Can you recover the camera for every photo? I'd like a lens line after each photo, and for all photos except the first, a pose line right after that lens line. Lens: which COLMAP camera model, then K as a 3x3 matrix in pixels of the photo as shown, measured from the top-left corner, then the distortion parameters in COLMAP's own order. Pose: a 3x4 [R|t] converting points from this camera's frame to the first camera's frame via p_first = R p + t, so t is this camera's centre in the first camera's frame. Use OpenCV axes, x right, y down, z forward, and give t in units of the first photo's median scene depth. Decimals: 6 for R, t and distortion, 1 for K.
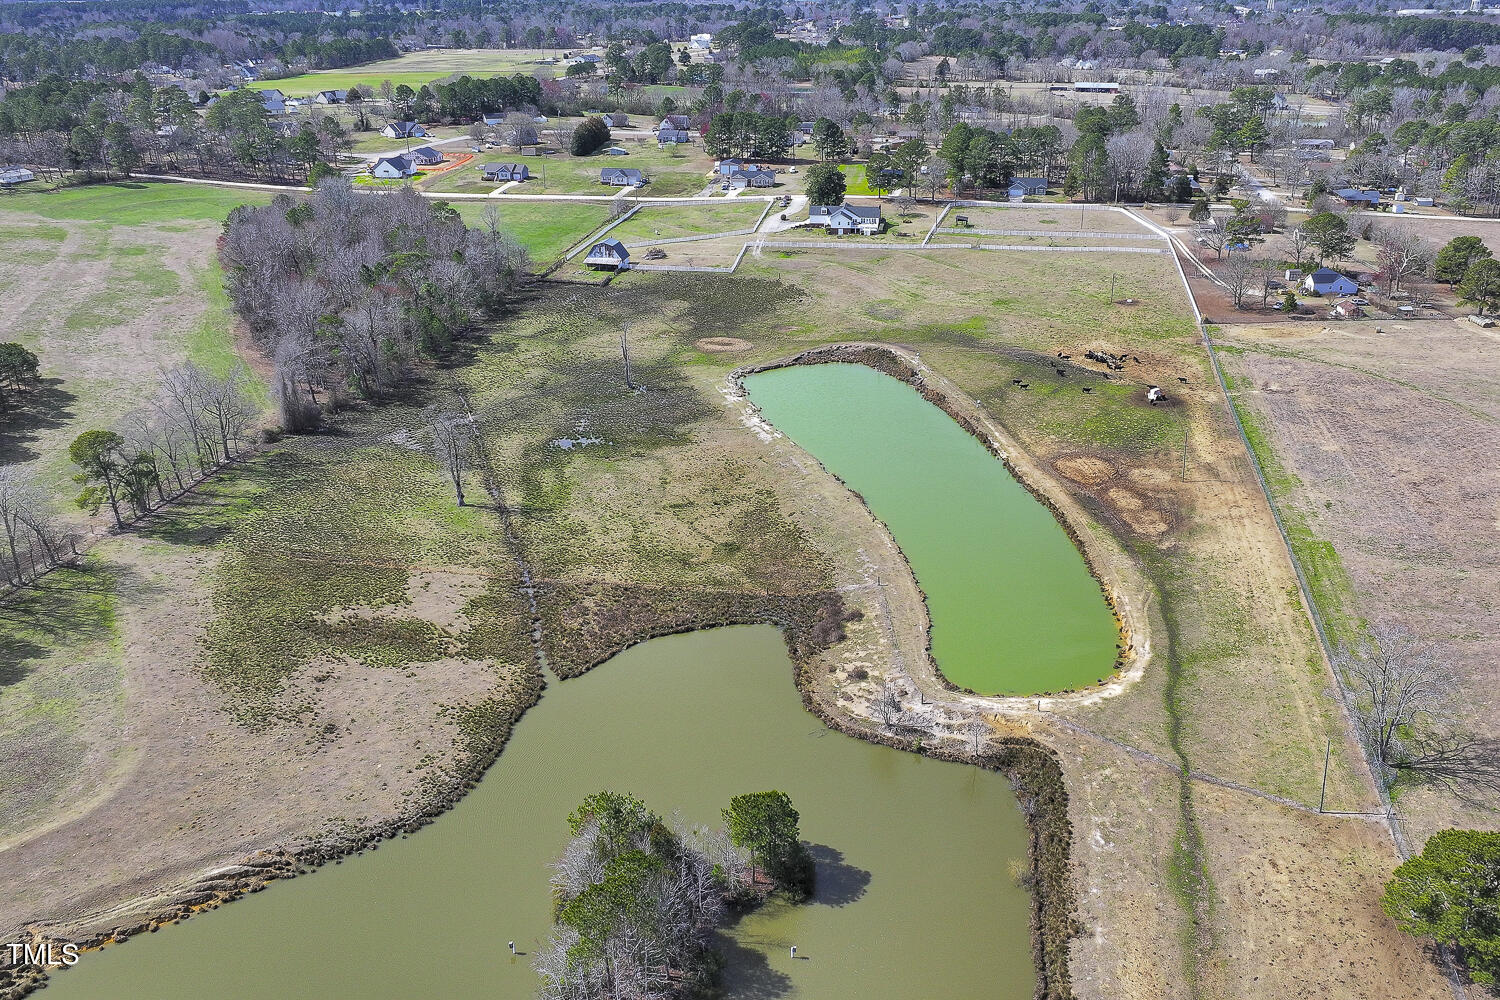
lens RADIAL K [[1259.4, 0, 833.6], [0, 1259.4, 502.7], [0, 0, 1]] dist [-0.003040, 0.000072]
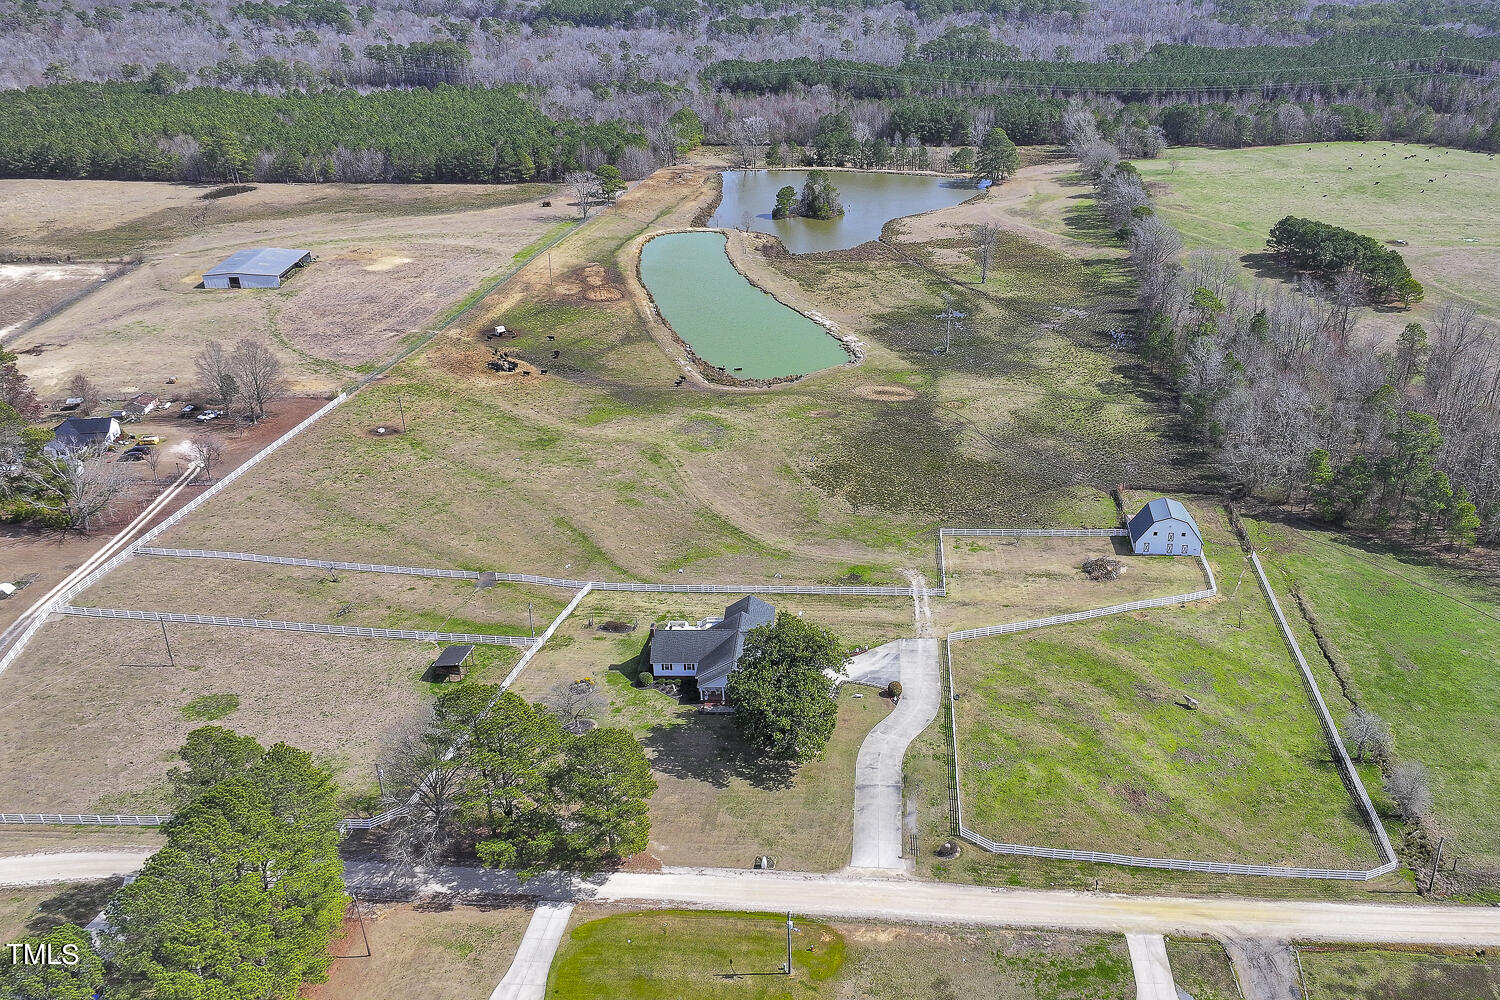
lens RADIAL K [[1260.2, 0, 896.4], [0, 1260.2, 499.1], [0, 0, 1]] dist [0.006605, -0.005836]
pose [[-0.995538, 0.029174, -0.089743, -0.011147], [-0.047838, 0.663730, 0.746441, -0.968532], [0.081342, 0.747403, -0.659373, 2.096390]]
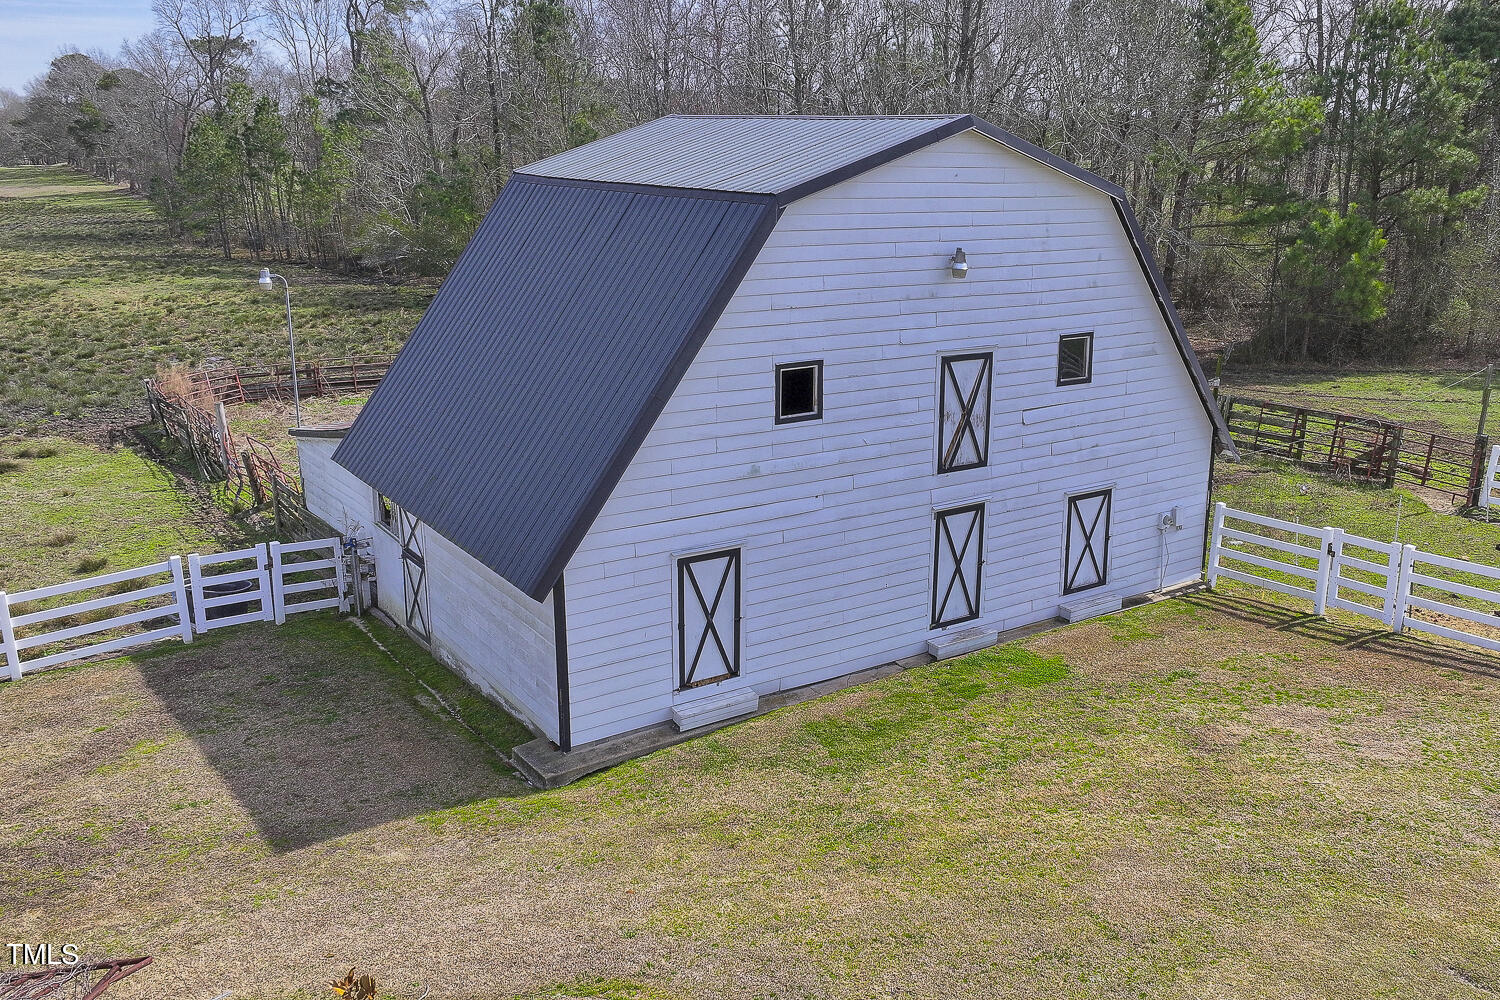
lens RADIAL K [[1306.8, 0, 852.4], [0, 1306.8, 490.1], [0, 0, 1]] dist [-0.013260, 0.010728]
pose [[-0.713200, 0.166057, -0.681008, -0.223272], [-0.290341, 0.814293, 0.502623, -0.342926], [0.638004, 0.556195, -0.532540, 1.595264]]
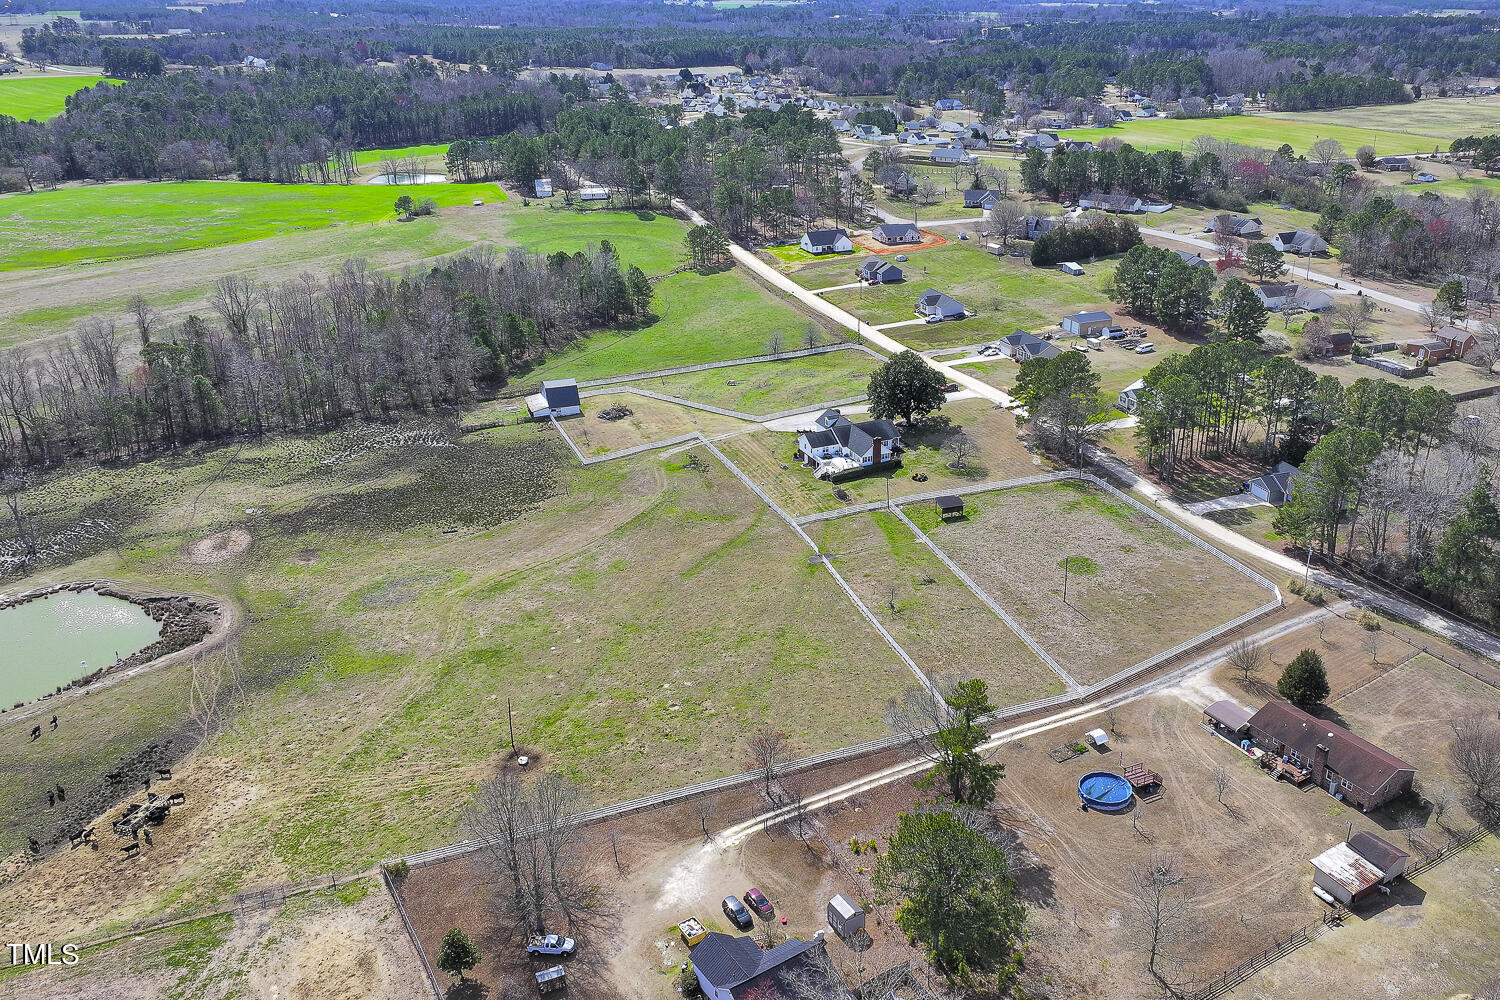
lens RADIAL K [[1259.4, 0, 833.6], [0, 1259.4, 502.7], [0, 0, 1]] dist [-0.003040, 0.000072]
pose [[0.507049, 0.335524, -0.793930, 0.893216], [-0.338551, 0.924619, 0.174536, -0.518426], [0.792644, 0.180288, 0.582419, 1.050454]]
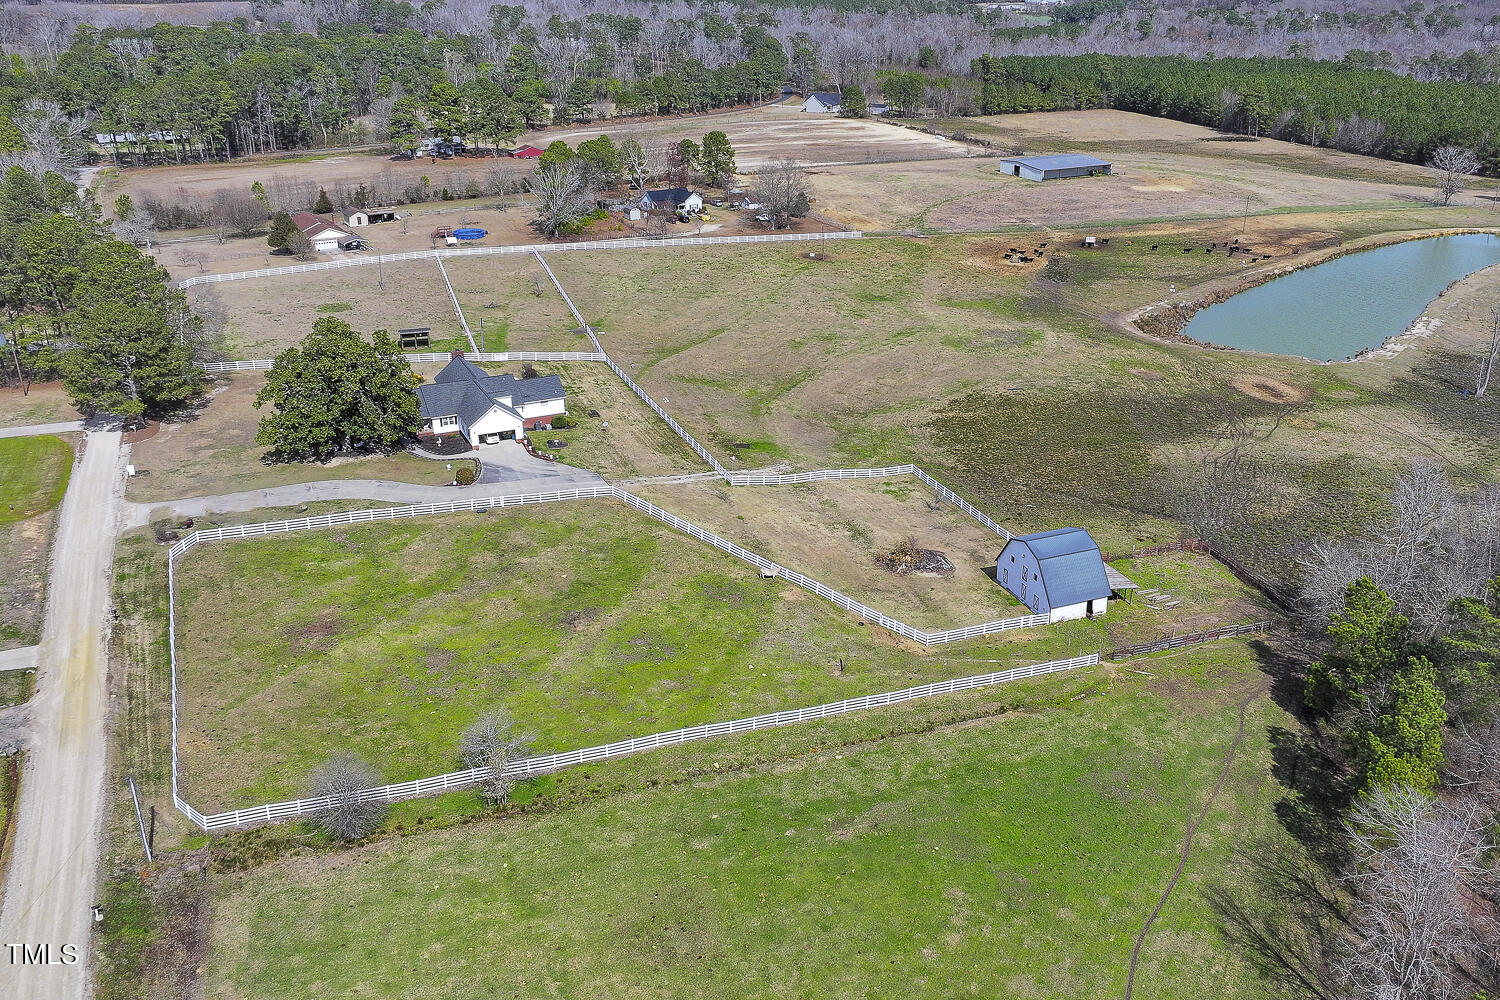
lens RADIAL K [[1293.8, 0, 851.9], [0, 1293.8, 502.3], [0, 0, 1]] dist [0.000957, -0.007166]
pose [[-0.531757, -0.347035, 0.772529, -0.661970], [0.314180, 0.766260, 0.560479, -0.676305], [-0.786464, 0.540751, -0.298433, 1.769967]]
